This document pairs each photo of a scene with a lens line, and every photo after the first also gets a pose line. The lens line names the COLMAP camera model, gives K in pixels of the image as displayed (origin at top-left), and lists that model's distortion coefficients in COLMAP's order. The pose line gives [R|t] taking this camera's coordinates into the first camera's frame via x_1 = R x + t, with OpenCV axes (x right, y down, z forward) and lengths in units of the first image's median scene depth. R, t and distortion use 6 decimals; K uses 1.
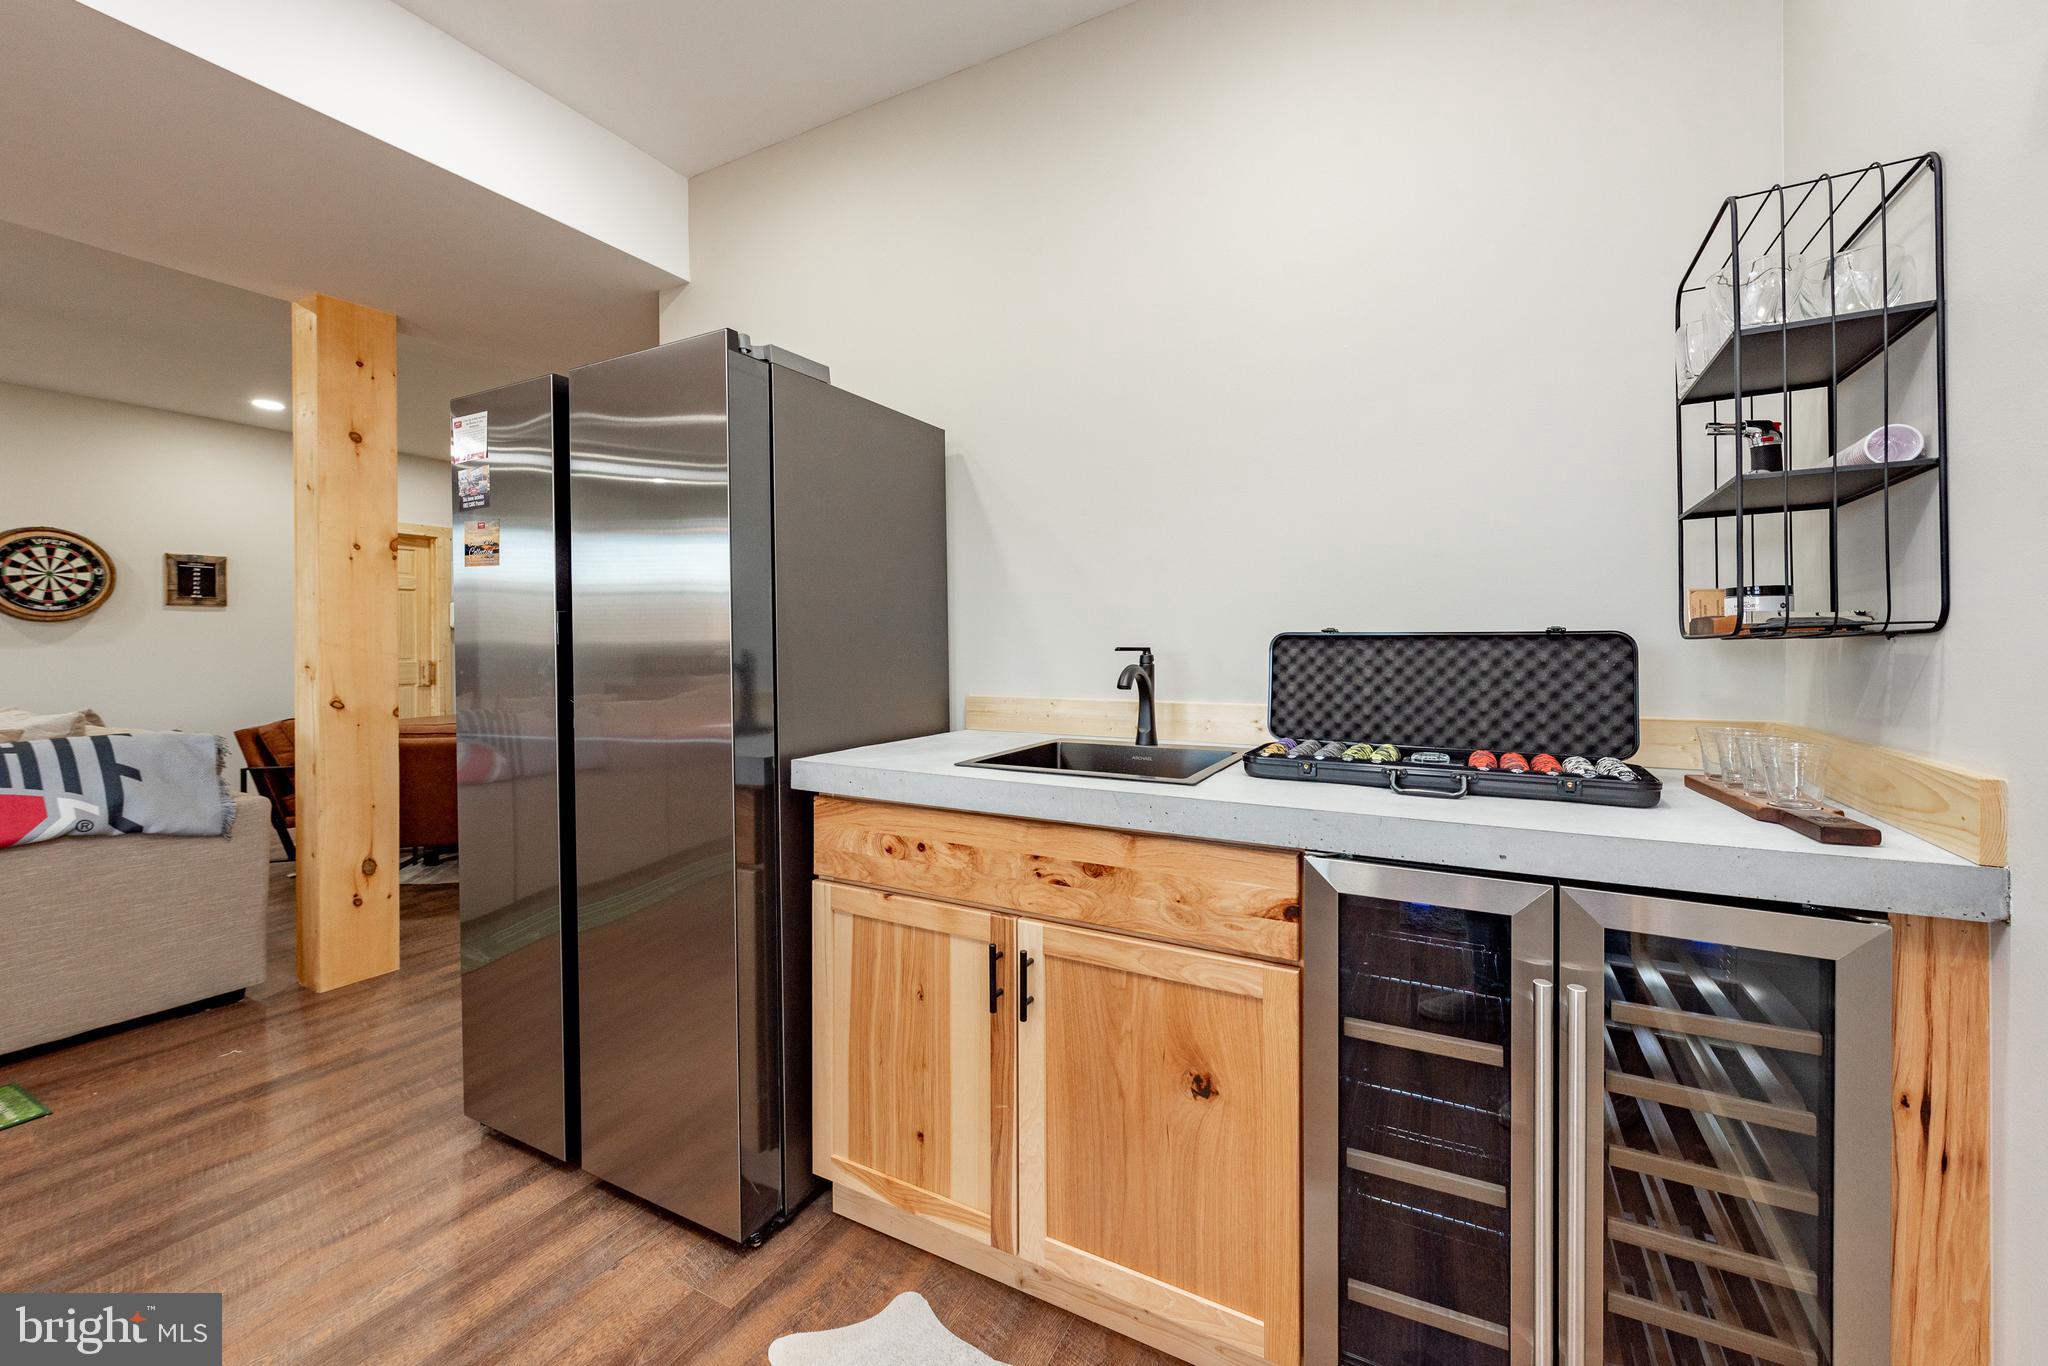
lens RADIAL K [[814.8, 0, 1027.2], [0, 814.8, 647.0], [0, 0, 1]] dist [-0.002980, 0.001753]
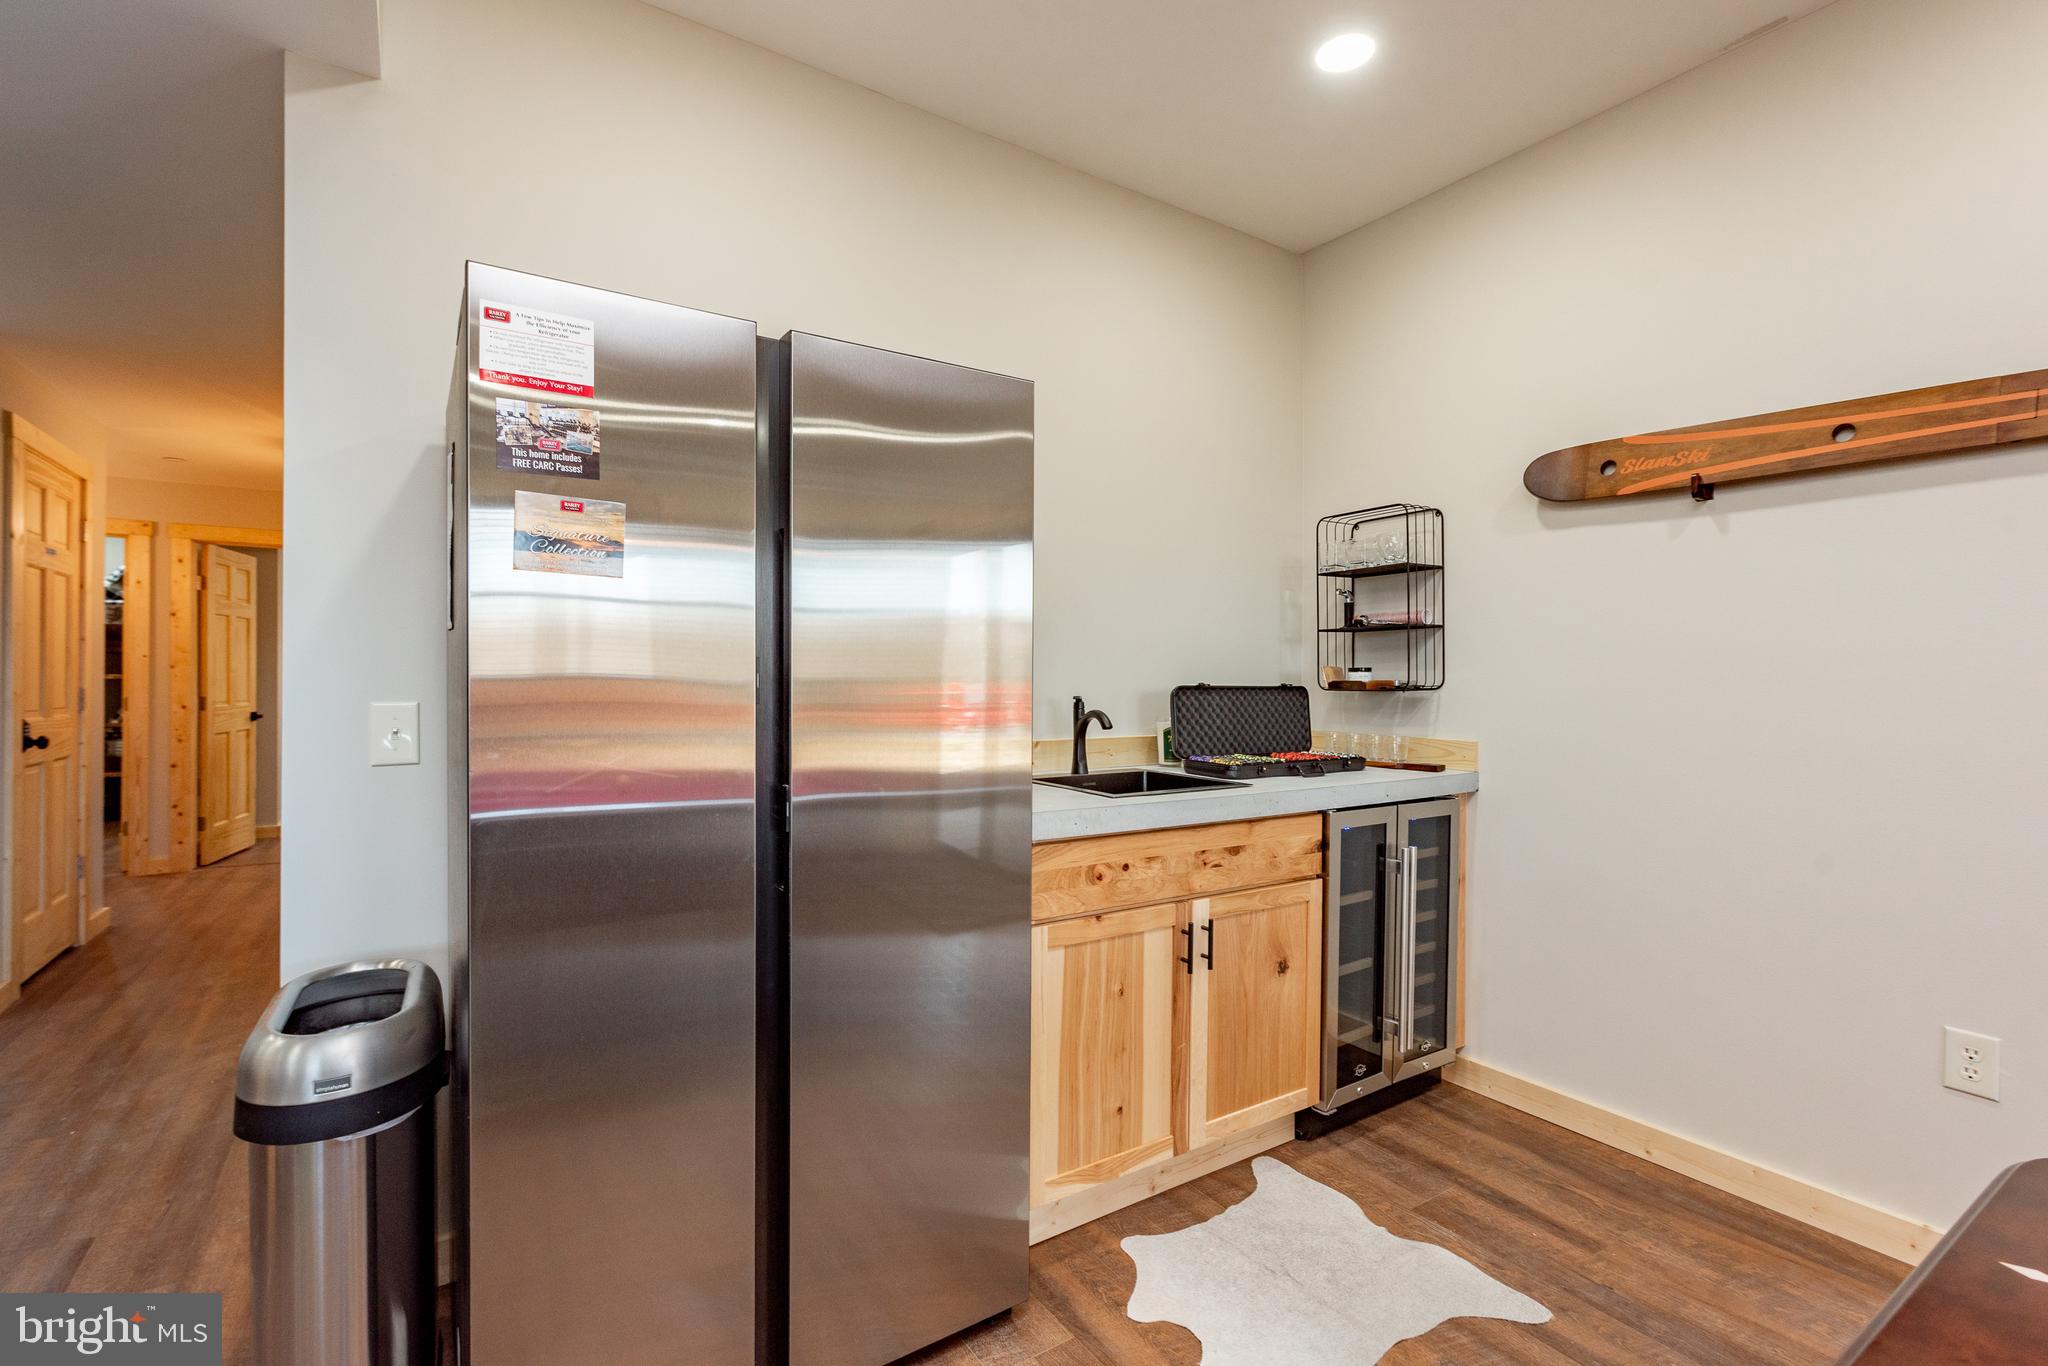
lens RADIAL K [[914.6, 0, 1018.7], [0, 914.6, 689.5], [0, 0, 1]] dist [-0.002260, 0.000430]
pose [[0.480580, -0.006691, 0.876926, -1.322922], [-0.001019, 0.999966, 0.008189, -0.025436], [-0.876951, -0.004829, 0.480556, 0.470881]]
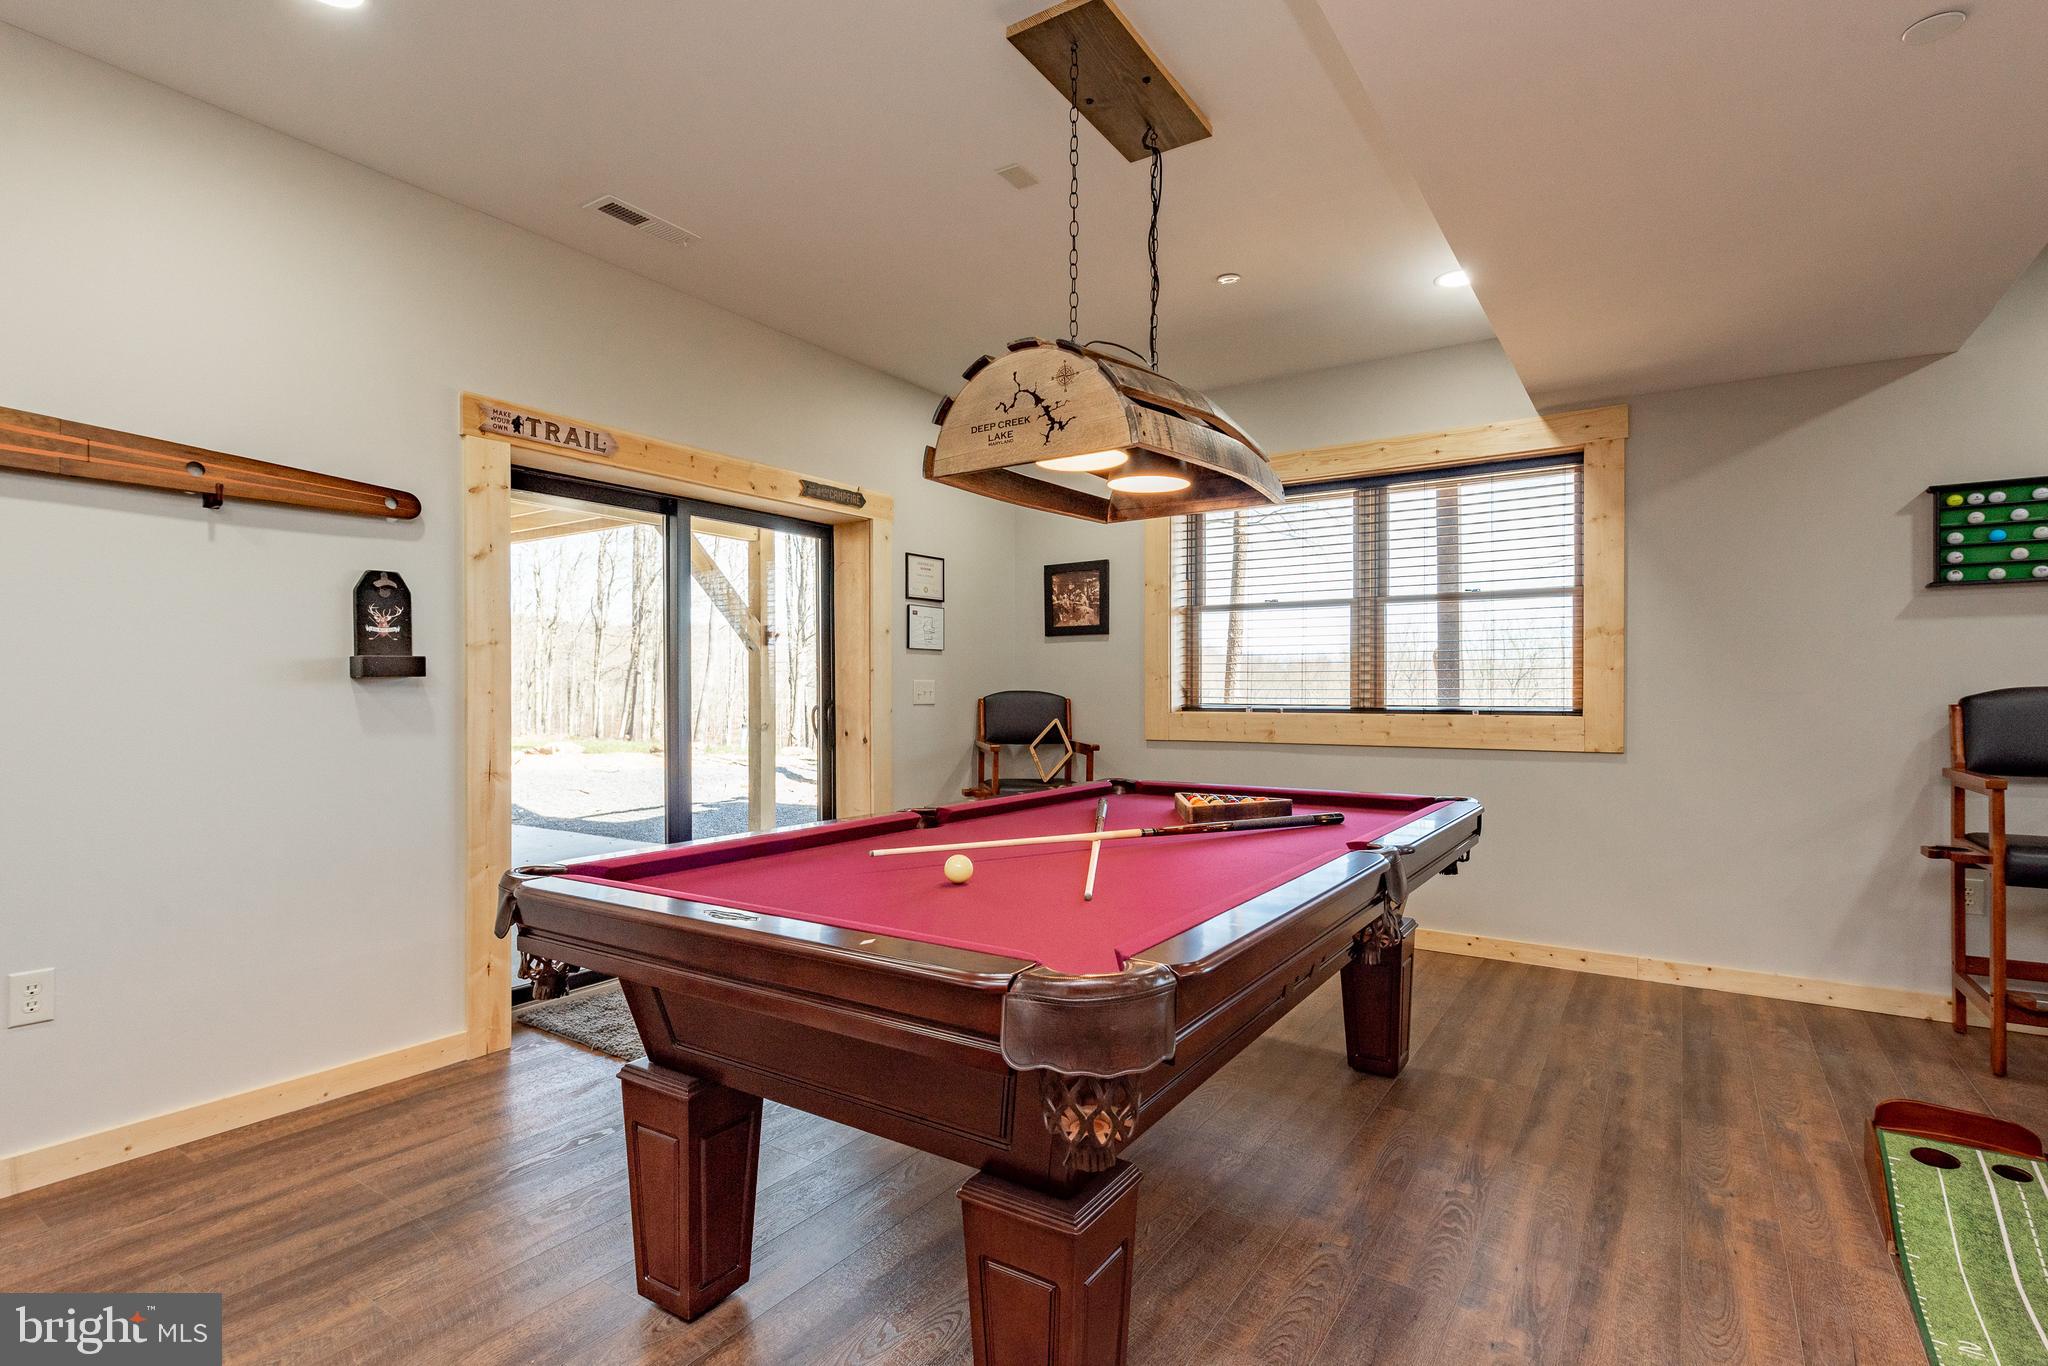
lens RADIAL K [[990.3, 0, 992.3], [0, 990.3, 684.5], [0, 0, 1]] dist [-0.009850, 0.000181]
pose [[-0.991738, 0.000797, 0.128276, -1.323990], [-0.000096, 0.999976, -0.006963, 0.002652], [-0.128278, -0.006917, -0.991714, 1.181836]]
